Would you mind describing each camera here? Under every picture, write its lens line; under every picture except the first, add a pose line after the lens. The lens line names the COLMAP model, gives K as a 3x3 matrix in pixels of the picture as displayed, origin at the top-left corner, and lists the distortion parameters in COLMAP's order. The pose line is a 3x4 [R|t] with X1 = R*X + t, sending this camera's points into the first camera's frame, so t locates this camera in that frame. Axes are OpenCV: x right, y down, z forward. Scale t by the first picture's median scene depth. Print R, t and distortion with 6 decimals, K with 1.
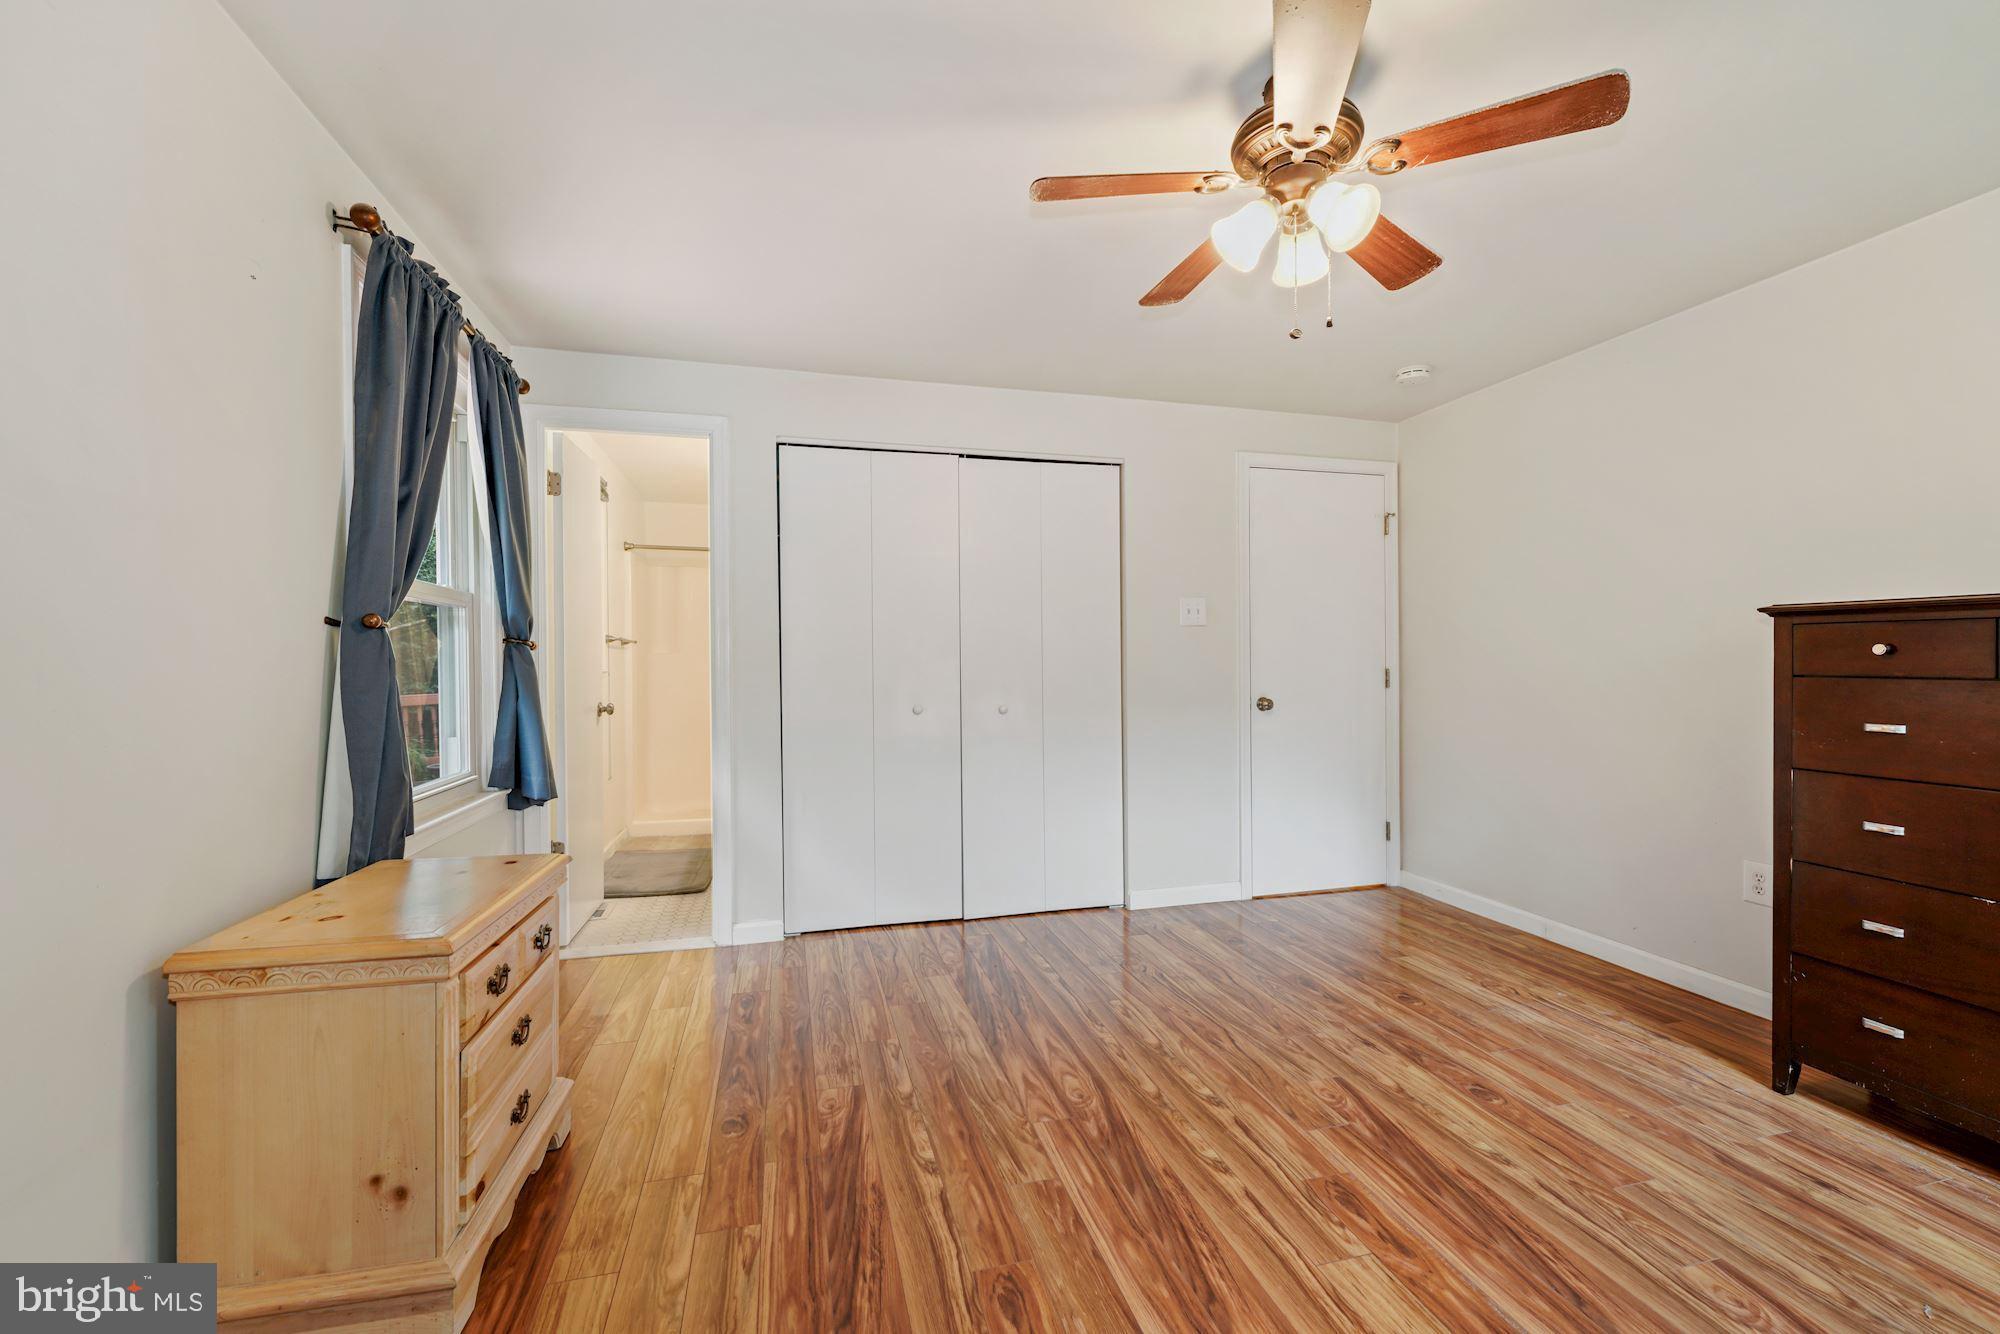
lens RADIAL K [[829.5, 0, 985.1], [0, 829.5, 644.0], [0, 0, 1]] dist [0.001833, 0.000129]
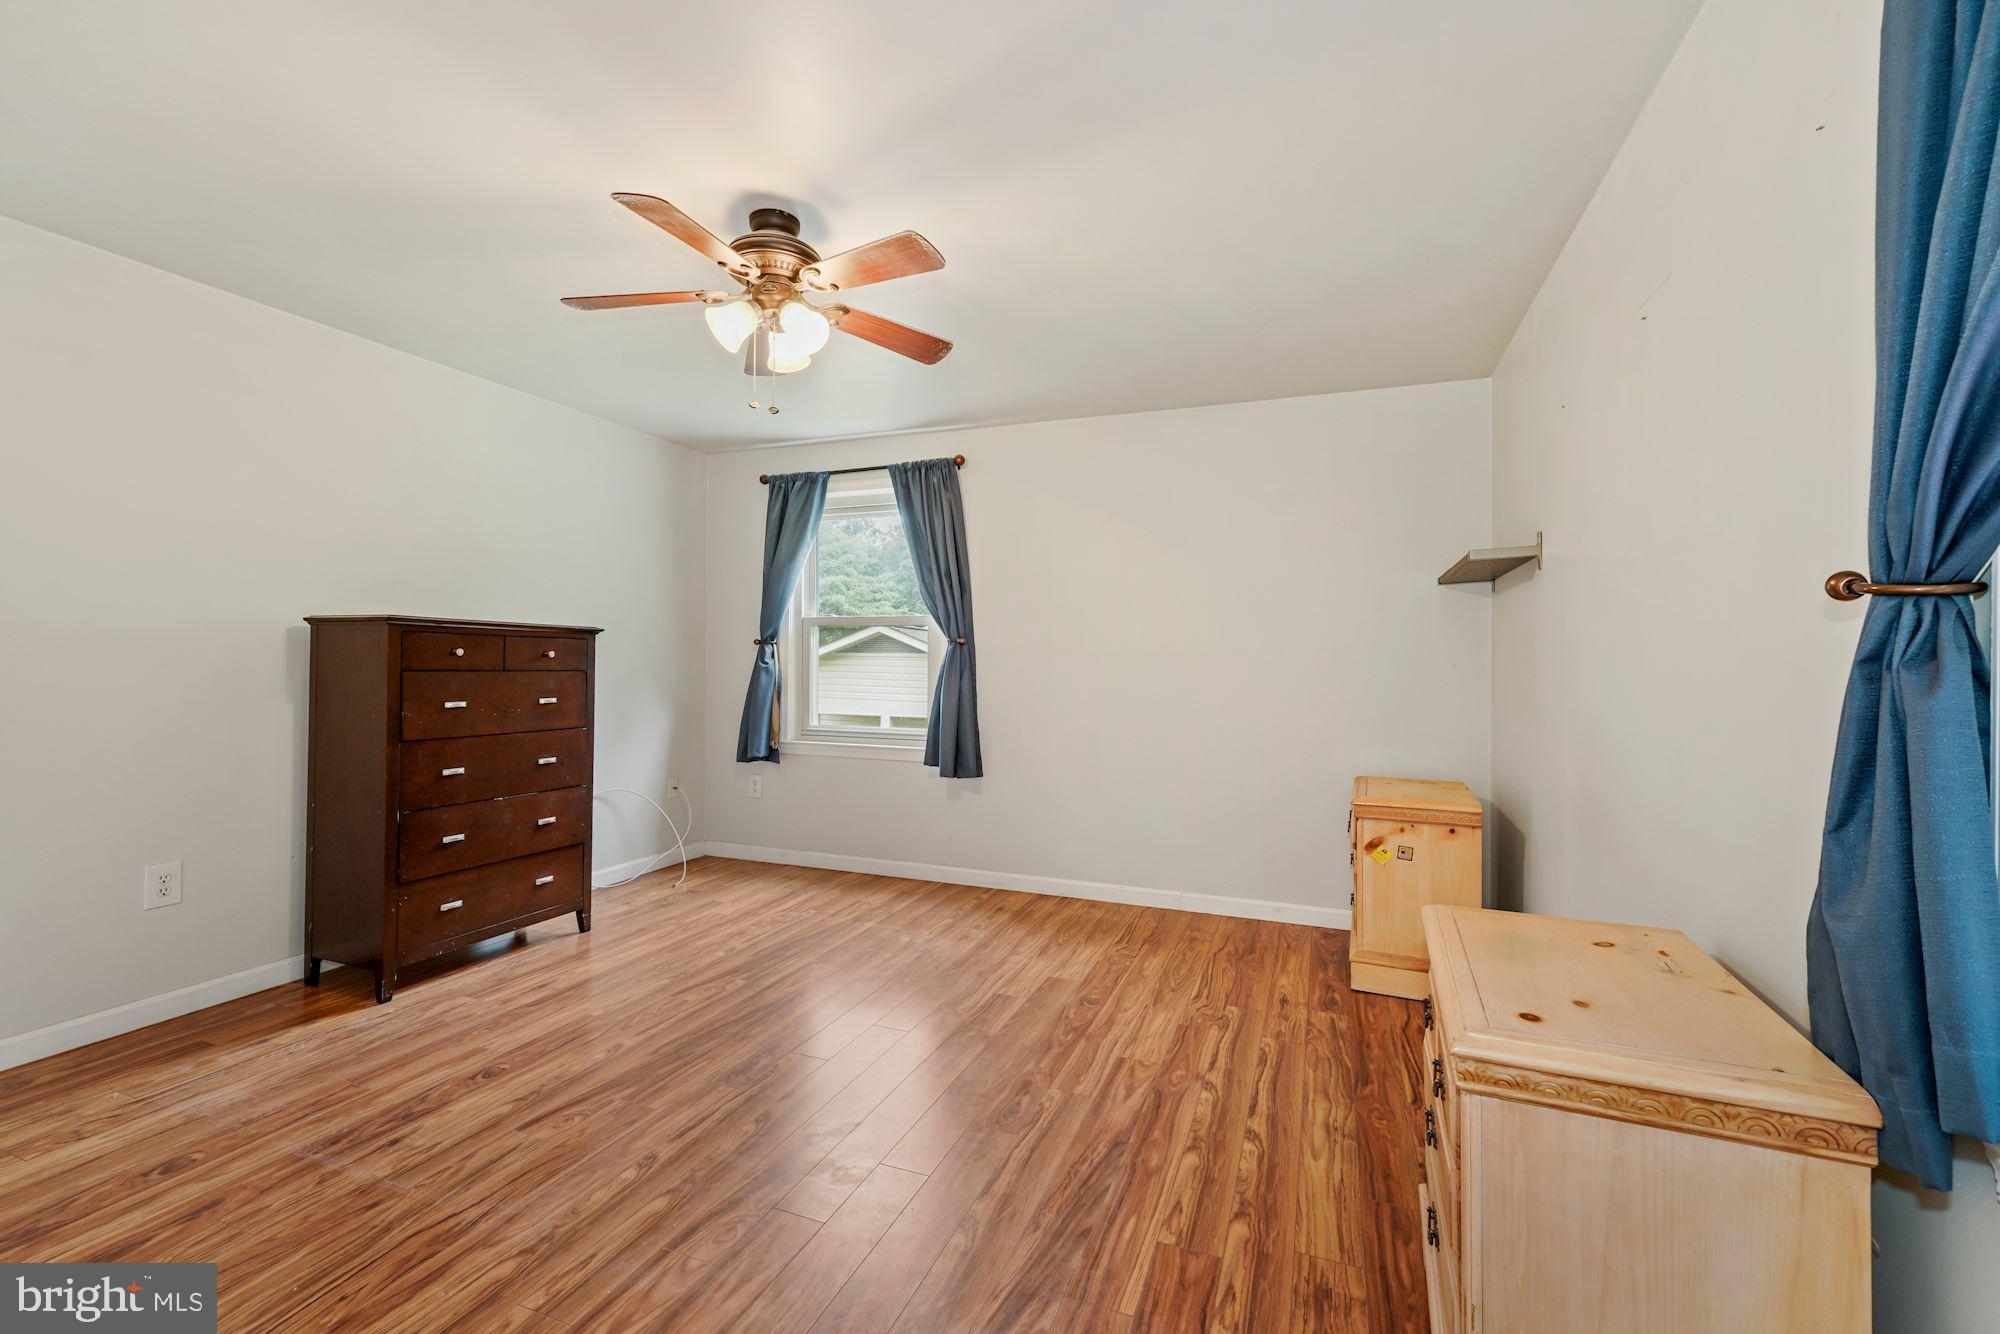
lens RADIAL K [[829.5, 0, 985.1], [0, 829.5, 644.0], [0, 0, 1]] dist [0.001833, 0.000129]
pose [[-0.807027, 0.008930, 0.590447, -0.578372], [-0.020297, 0.998875, -0.042849, 0.031531], [-0.590165, -0.046565, -0.805938, 1.625978]]
